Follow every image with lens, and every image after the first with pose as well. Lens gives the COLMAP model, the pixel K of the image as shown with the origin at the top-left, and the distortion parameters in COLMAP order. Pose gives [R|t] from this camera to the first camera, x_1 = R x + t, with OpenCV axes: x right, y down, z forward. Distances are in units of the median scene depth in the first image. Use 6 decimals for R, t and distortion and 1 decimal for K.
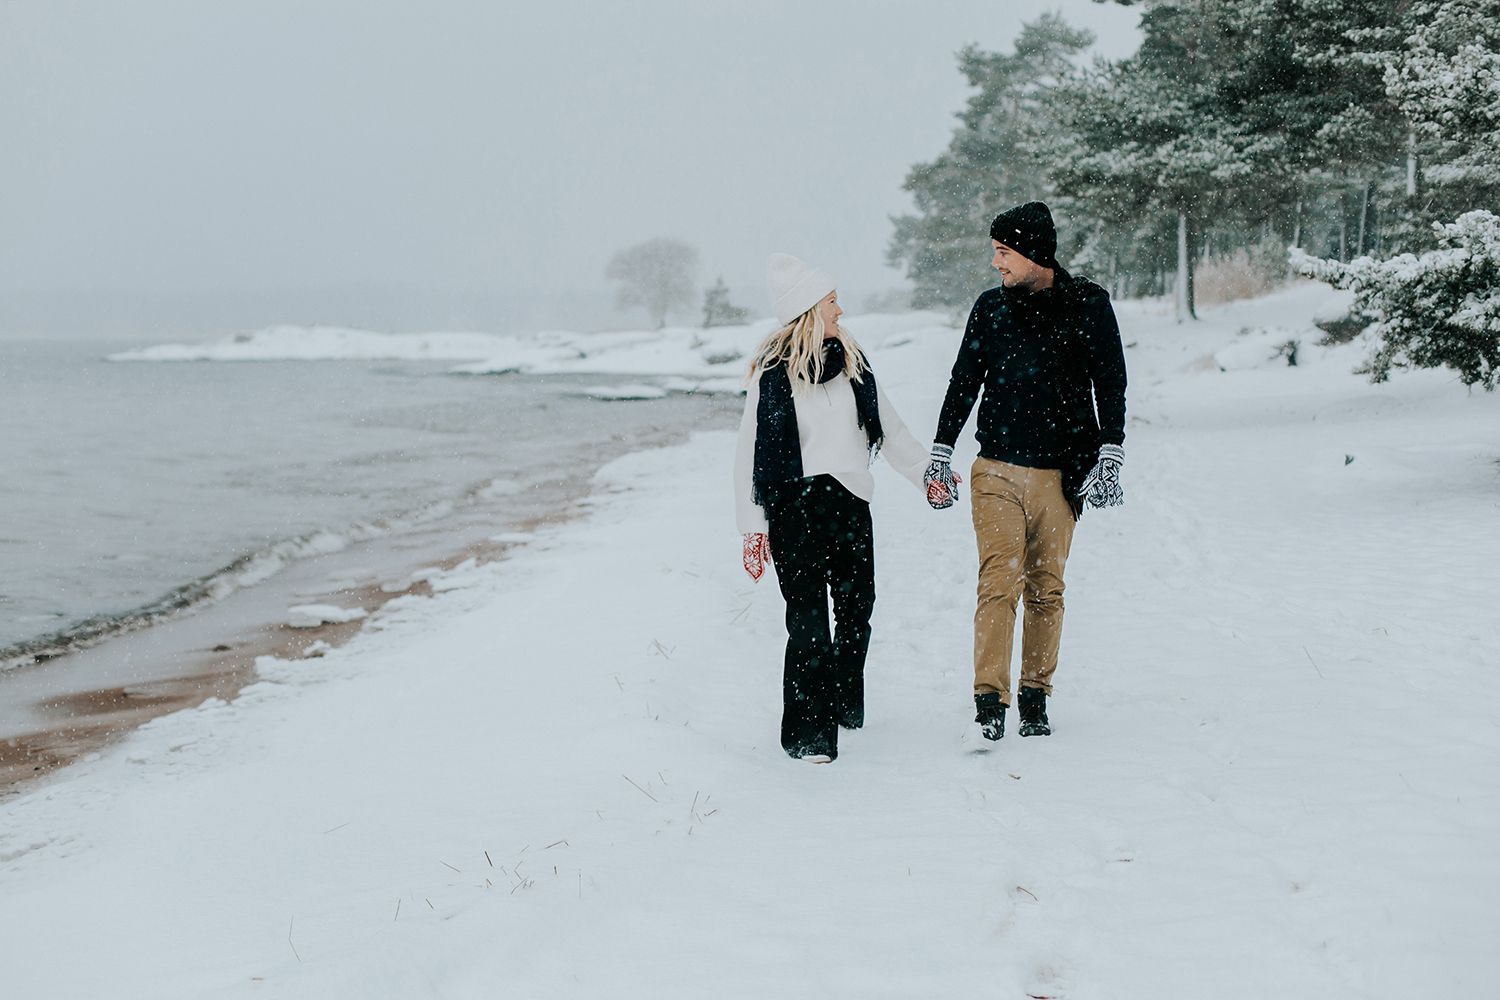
lens RADIAL K [[2075.0, 0, 776.5], [0, 2075.0, 425.3], [0, 0, 1]] dist [-0.102998, 0.000000]
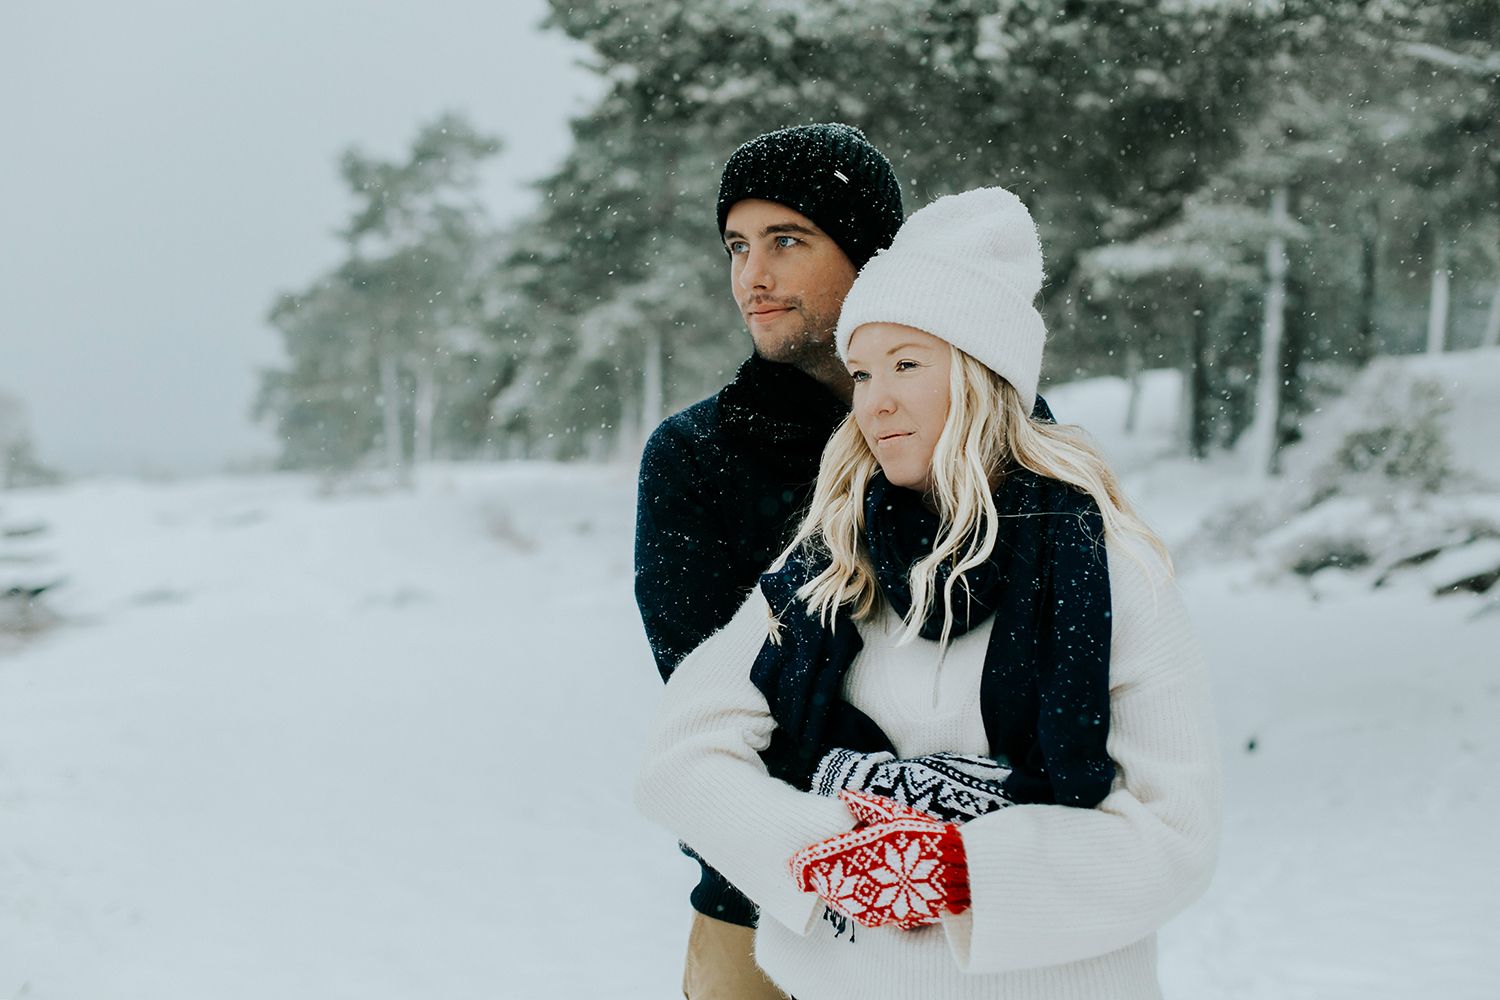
lens RADIAL K [[2075.0, 0, 750.9], [0, 2075.0, 502.0], [0, 0, 1]] dist [-0.102998, 0.000000]
pose [[0.958939, 0.016511, 0.283131, 0.056252], [-0.003696, 0.998947, -0.045736, -0.029535], [-0.283588, 0.042812, 0.957990, 0.617053]]
